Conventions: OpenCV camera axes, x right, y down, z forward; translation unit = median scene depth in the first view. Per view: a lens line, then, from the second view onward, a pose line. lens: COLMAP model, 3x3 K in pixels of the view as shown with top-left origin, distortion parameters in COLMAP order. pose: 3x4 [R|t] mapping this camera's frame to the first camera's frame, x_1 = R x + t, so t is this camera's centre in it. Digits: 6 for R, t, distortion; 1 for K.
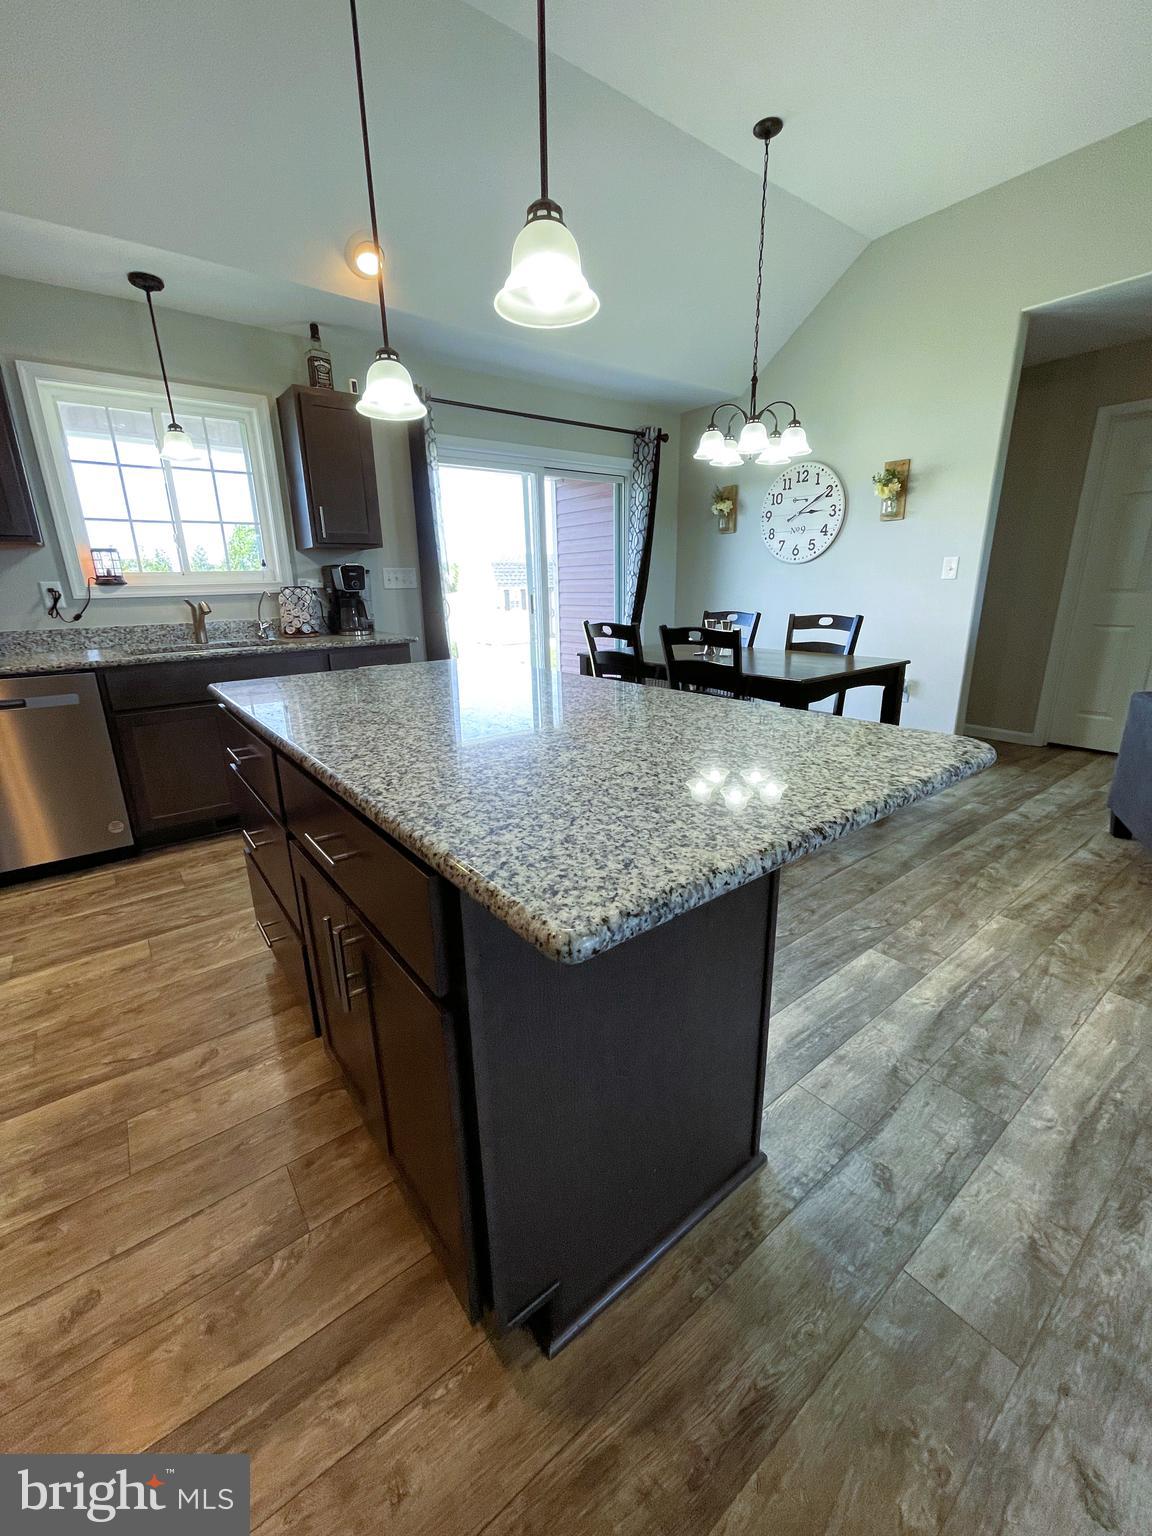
lens RADIAL K [[618.1, 0, 581.4], [0, 618.1, 758.1], [0, 0, 1]] dist [-0.003902, 0.000832]
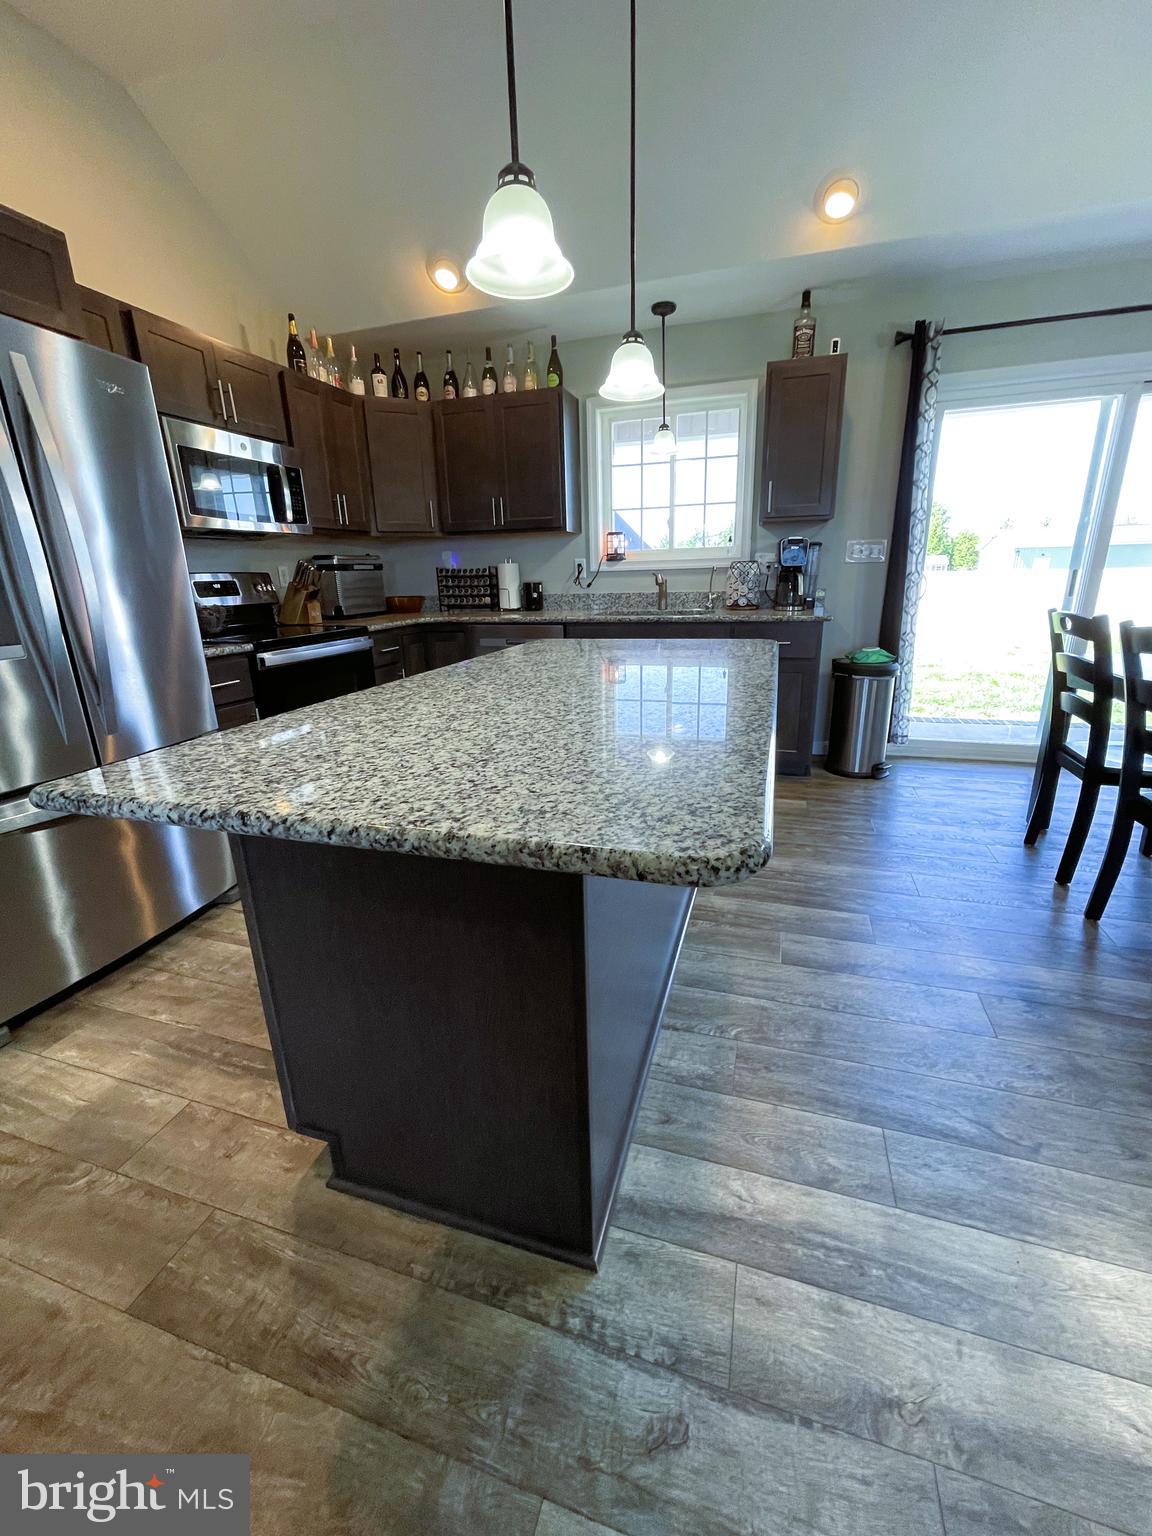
lens RADIAL K [[618.1, 0, 581.4], [0, 618.1, 758.1], [0, 0, 1]] dist [-0.003902, 0.000832]
pose [[0.568012, 0.240864, -0.786986, 0.817543], [-0.208154, 0.967172, 0.145775, -0.128753], [0.796262, 0.081013, 0.599503, 0.470348]]
